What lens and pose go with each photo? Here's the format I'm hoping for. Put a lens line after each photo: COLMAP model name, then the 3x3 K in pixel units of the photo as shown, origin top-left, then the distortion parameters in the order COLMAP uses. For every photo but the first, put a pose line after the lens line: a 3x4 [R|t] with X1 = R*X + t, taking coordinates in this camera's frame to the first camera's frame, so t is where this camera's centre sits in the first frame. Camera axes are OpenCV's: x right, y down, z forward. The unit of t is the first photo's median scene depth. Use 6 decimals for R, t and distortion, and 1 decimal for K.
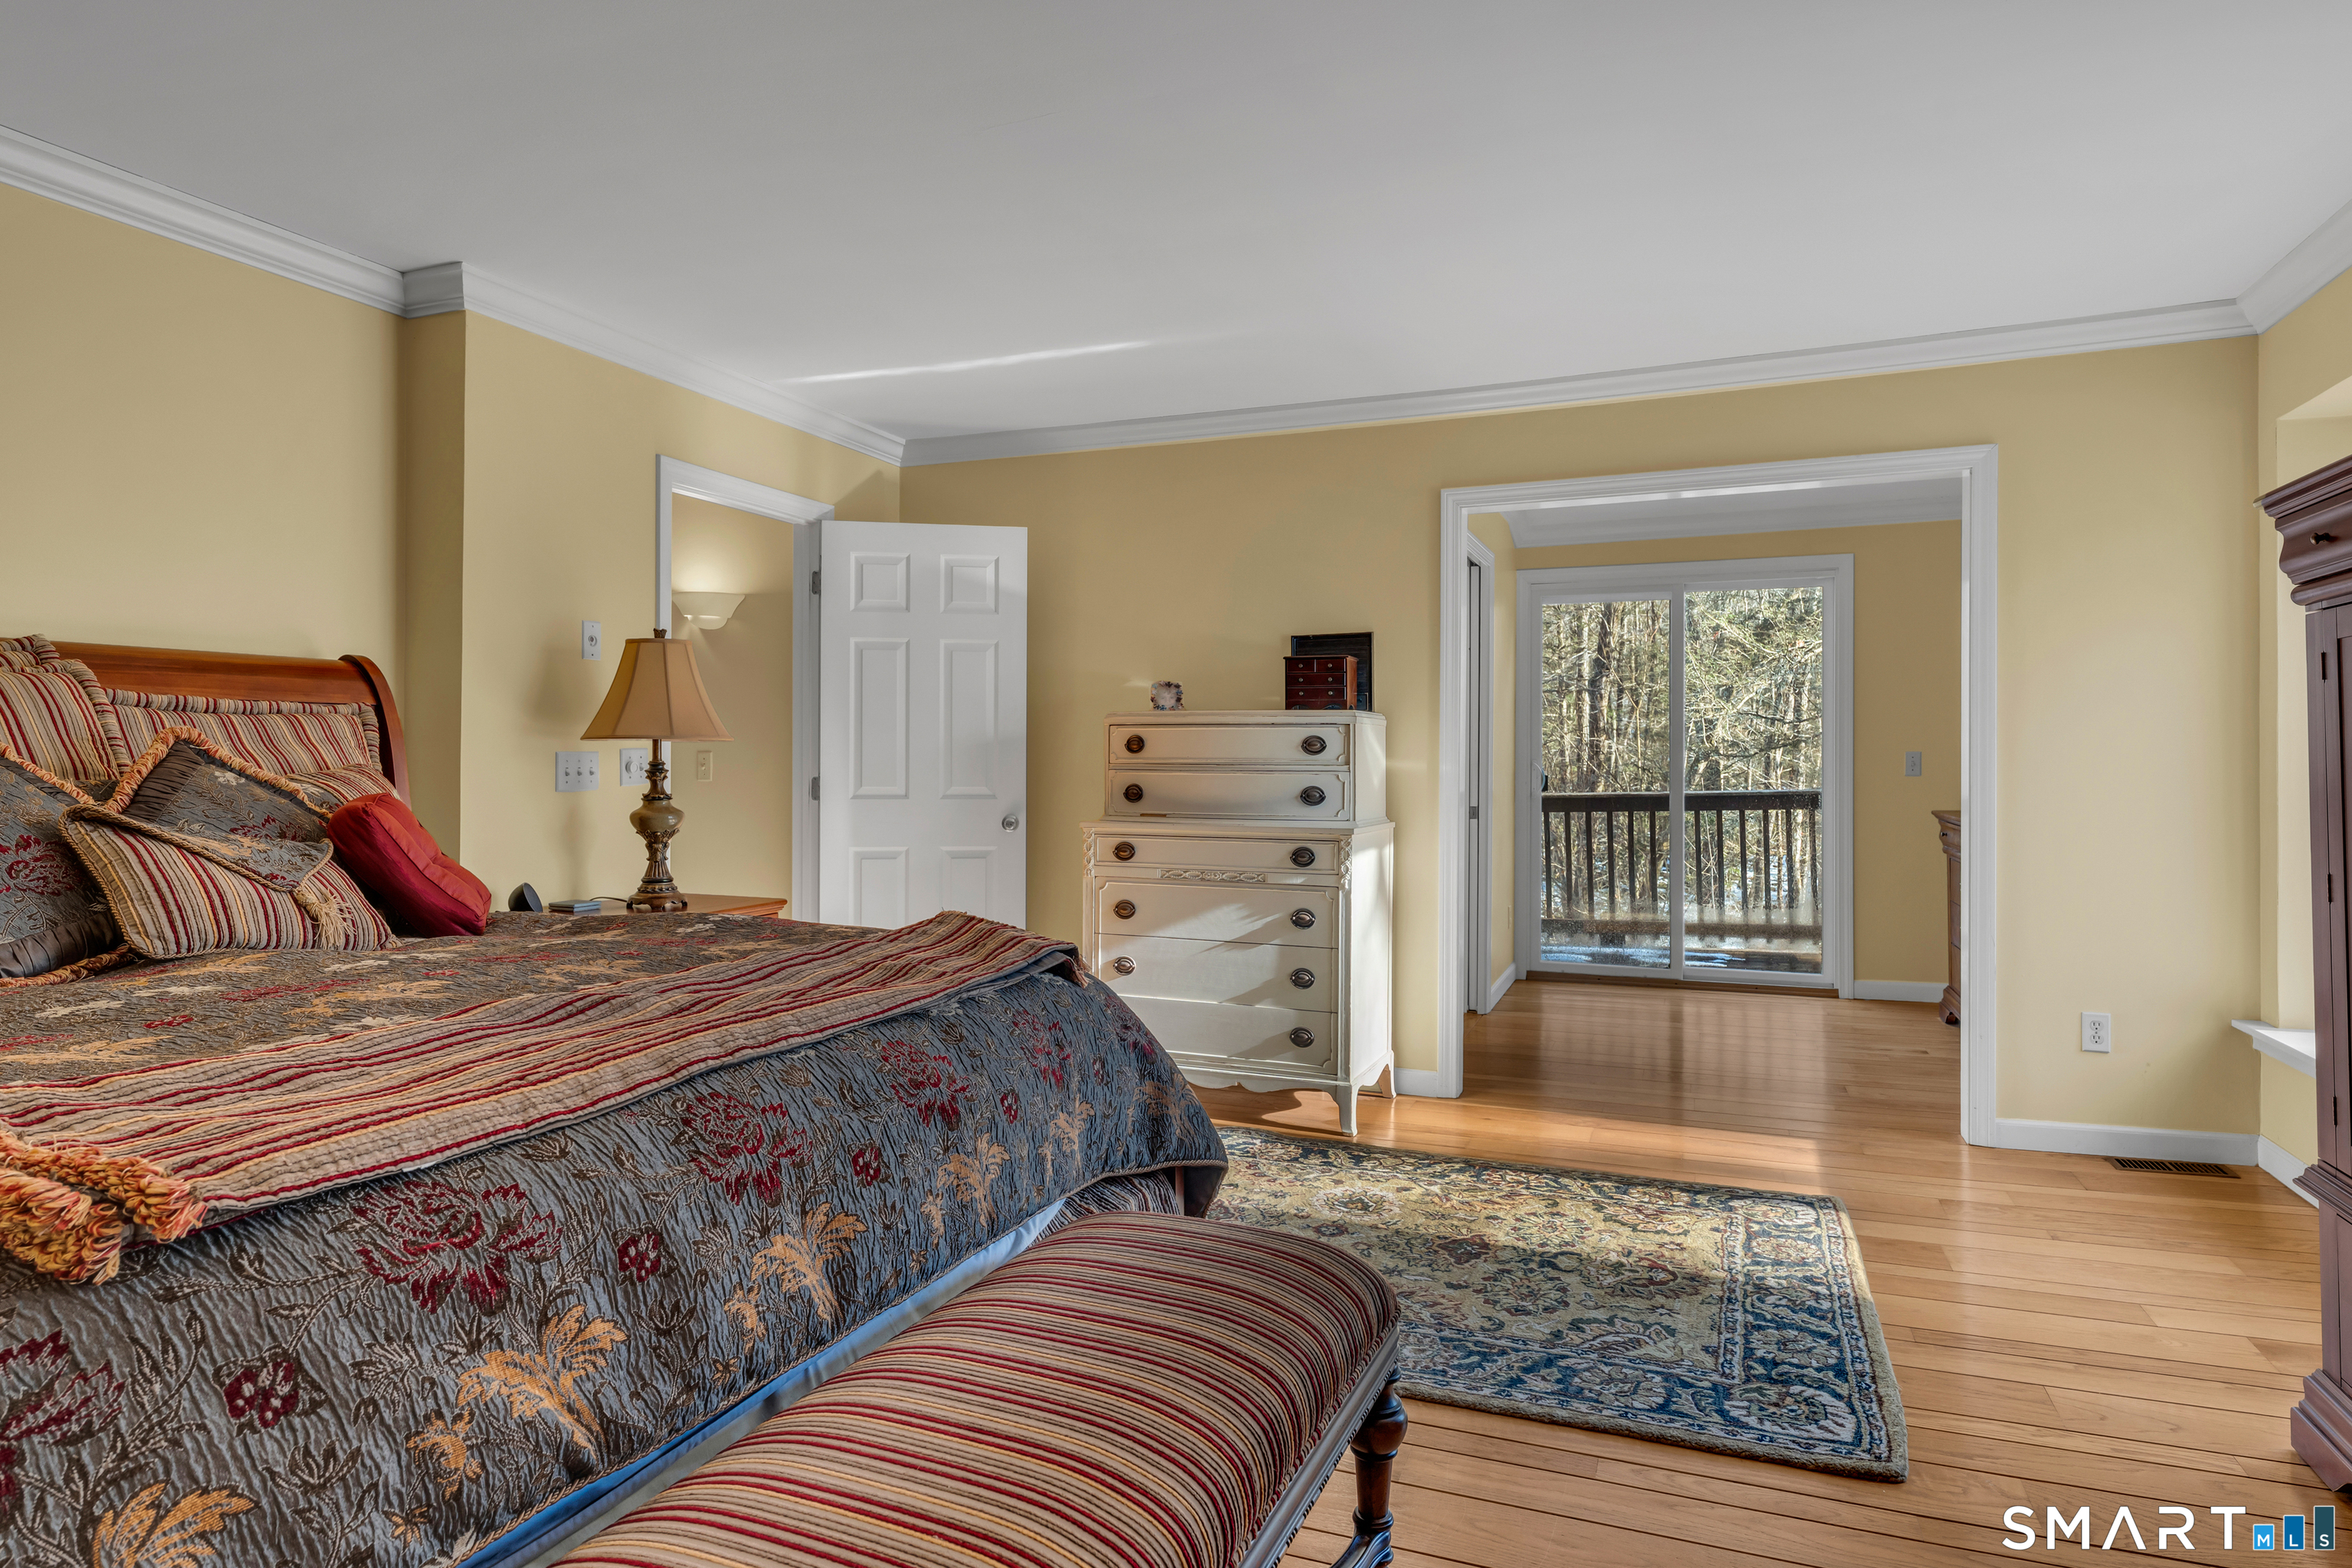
lens RADIAL K [[1333.0, 0, 1176.7], [0, 1333.0, 767.1], [0, 0, 1]] dist [-0.000268, -0.000241]
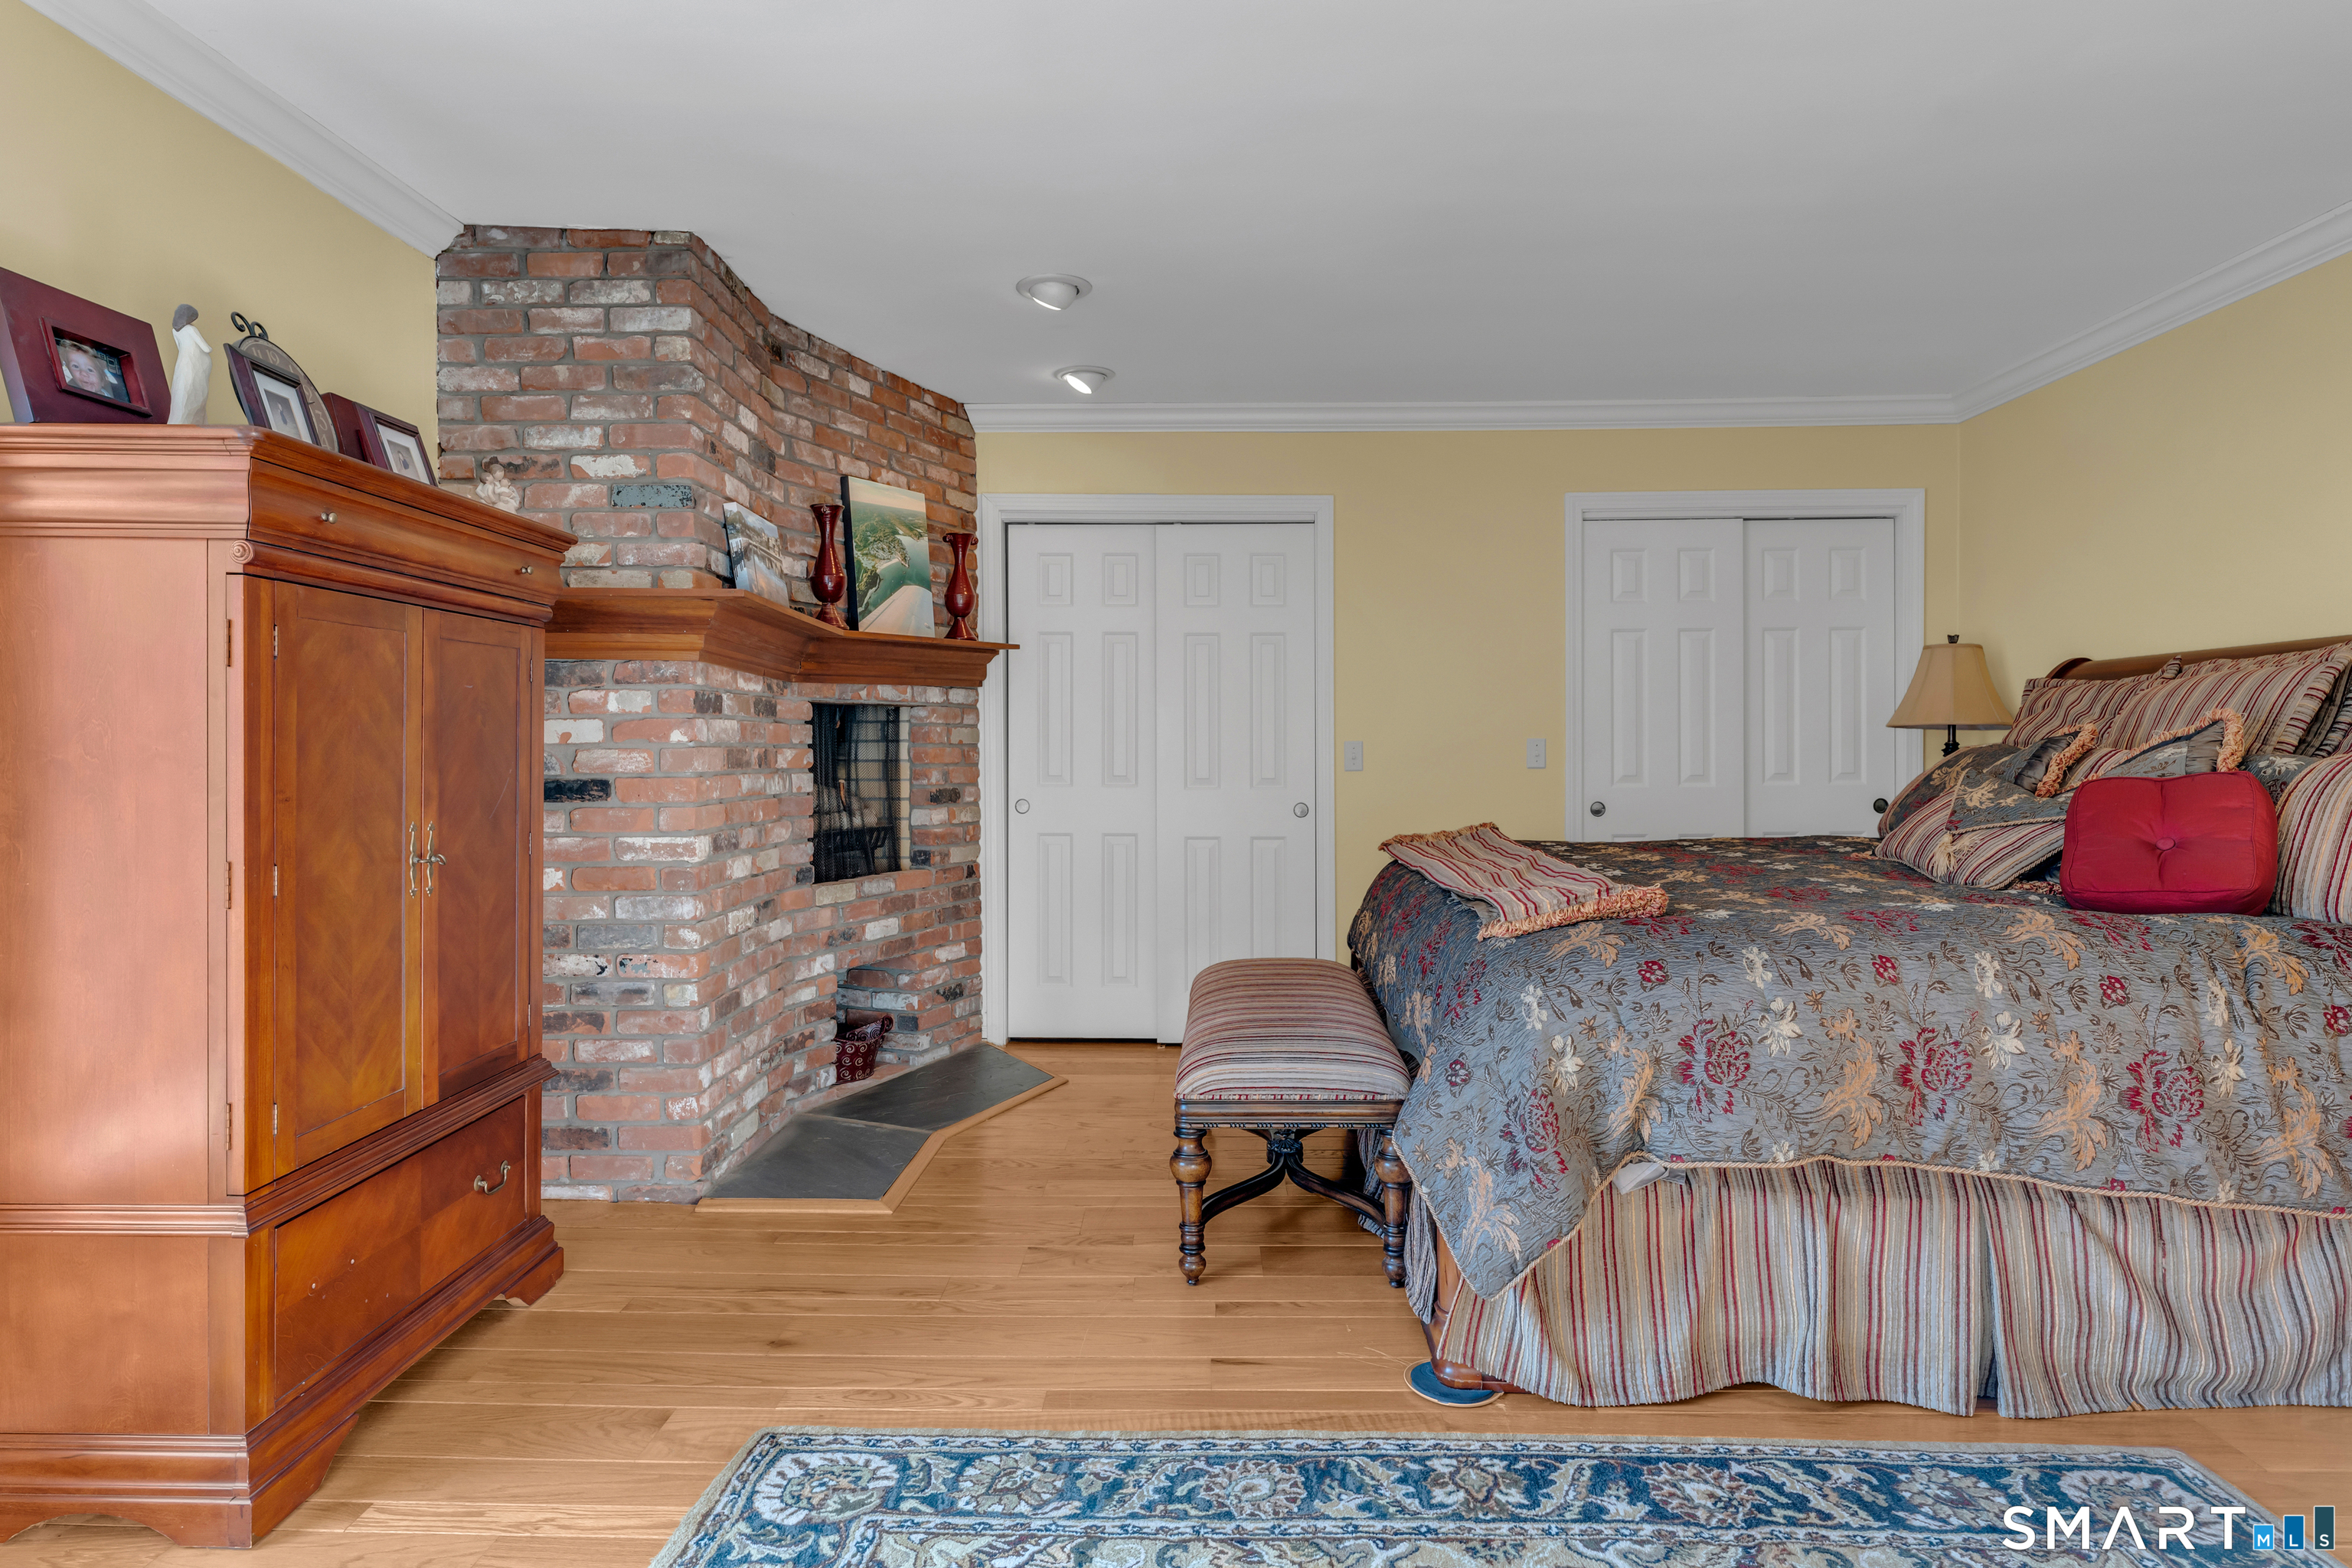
lens RADIAL K [[1333.0, 0, 1176.7], [0, 1333.0, 767.1], [0, 0, 1]] dist [-0.000268, -0.000241]
pose [[-0.937899, 0.009652, -0.346774, 0.443315], [0.002240, 0.999761, 0.021768, -0.006012], [0.346901, 0.019639, -0.937696, 1.545827]]
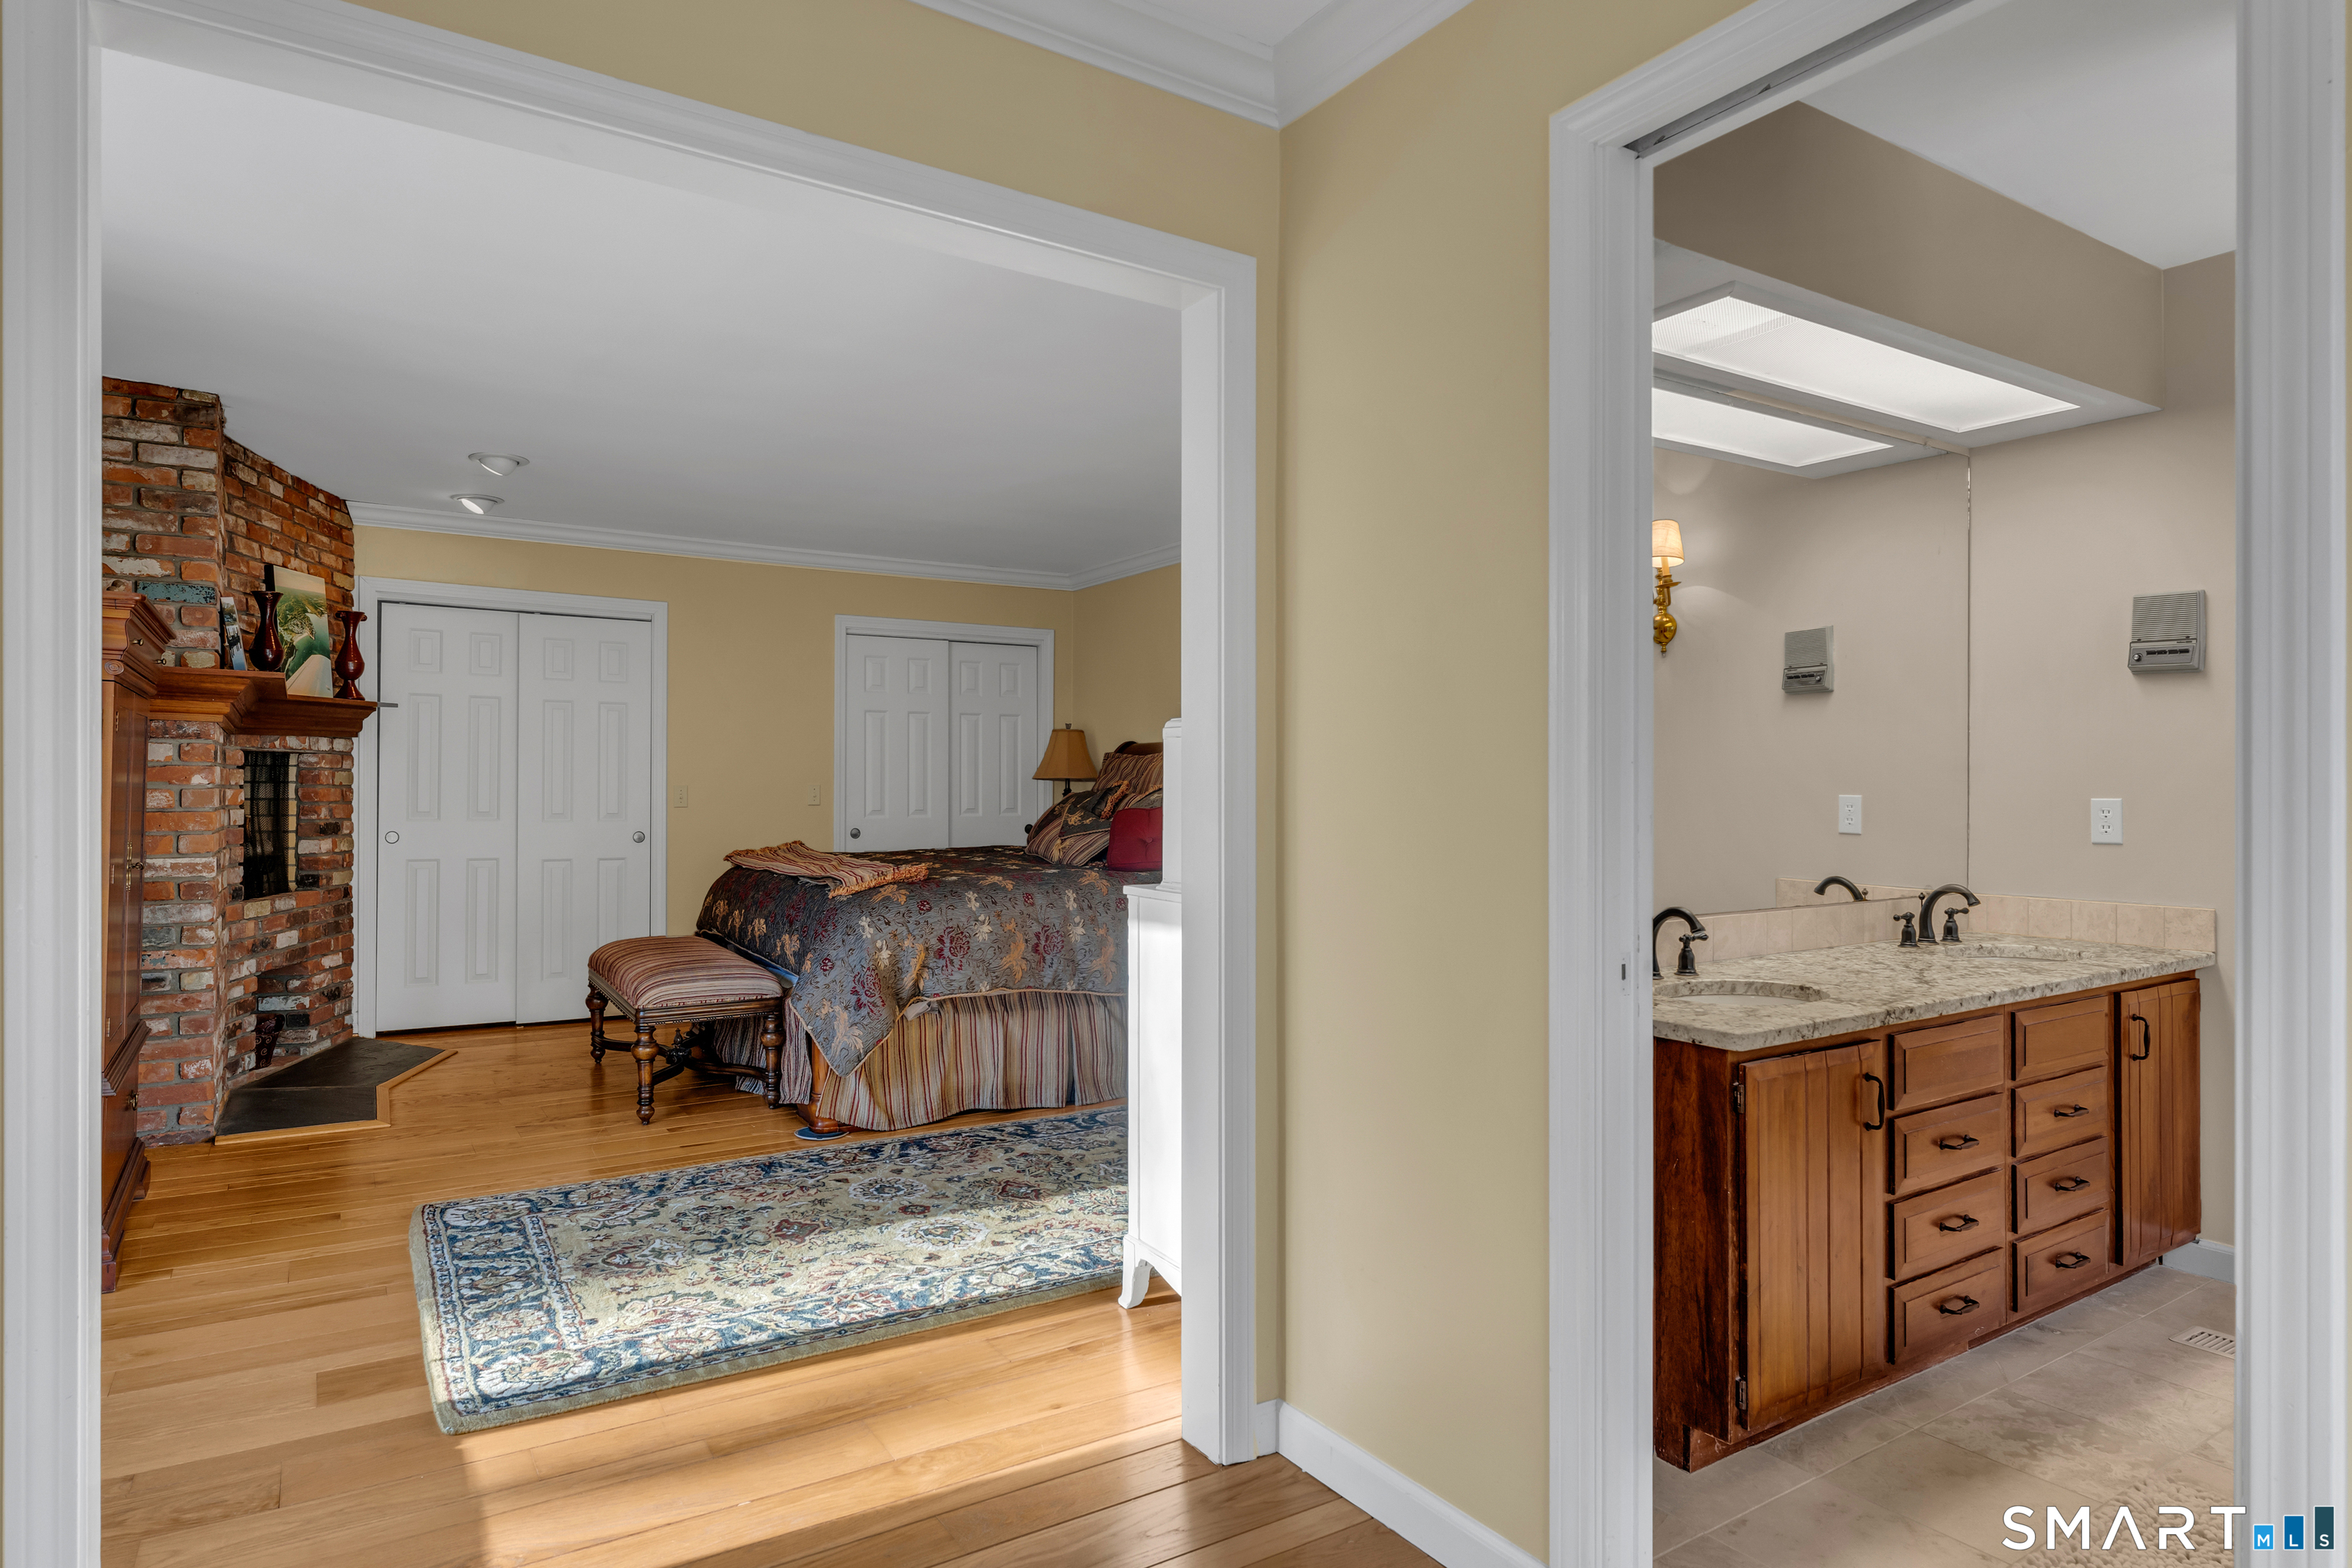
lens RADIAL K [[1333.0, 0, 1176.7], [0, 1333.0, 767.1], [0, 0, 1]] dist [-0.000268, -0.000241]
pose [[-0.583617, -0.013629, -0.811915, 1.019880], [-0.008708, 0.999907, -0.010525, -0.016498], [0.811983, 0.000928, -0.583681, 2.073031]]
